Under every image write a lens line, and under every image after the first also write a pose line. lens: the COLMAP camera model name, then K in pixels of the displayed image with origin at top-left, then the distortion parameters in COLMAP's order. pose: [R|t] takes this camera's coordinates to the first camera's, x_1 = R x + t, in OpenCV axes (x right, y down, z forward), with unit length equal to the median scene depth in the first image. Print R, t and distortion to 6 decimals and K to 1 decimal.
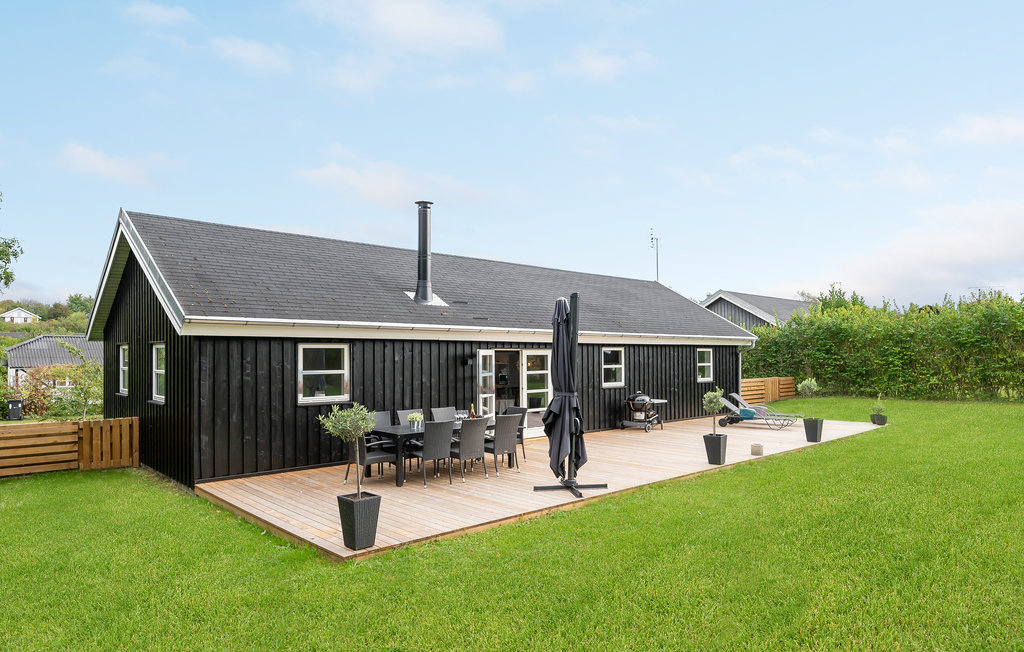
lens RADIAL K [[616.0, 0, 514.8], [0, 616.0, 309.3], [0, 0, 1]] dist [0.000512, 0.001338]
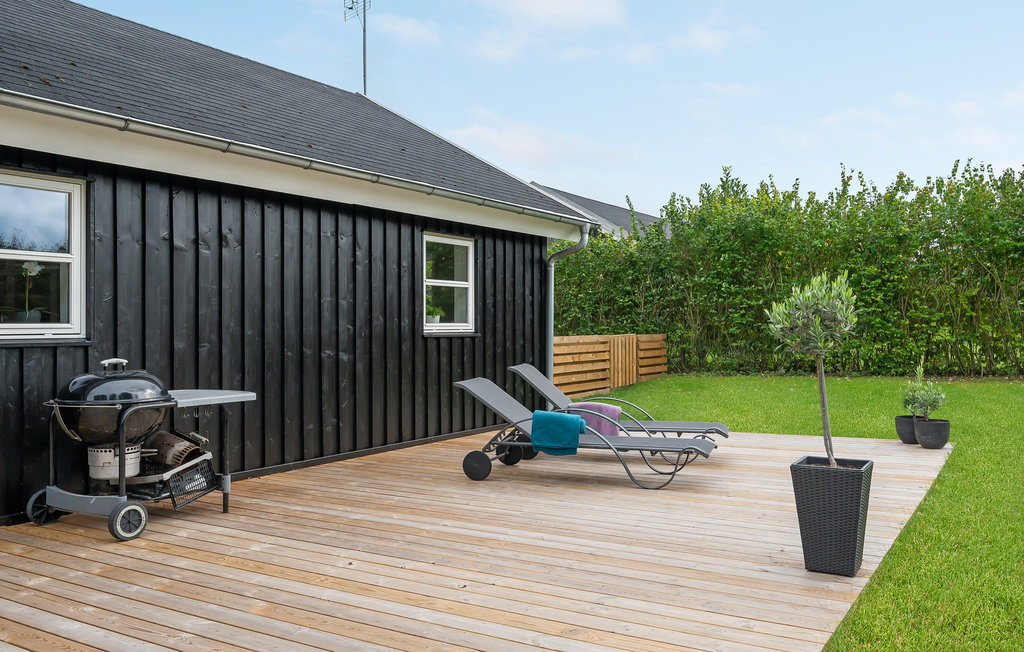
lens RADIAL K [[849.4, 0, 512.0], [0, 849.4, 326.0], [0, 0, 1]] dist [-0.002368, -0.000741]
pose [[0.962036, -0.006924, 0.272835, 0.211586], [-0.012239, 0.997578, 0.068470, 0.079632], [-0.272648, -0.069210, 0.959621, 0.535605]]
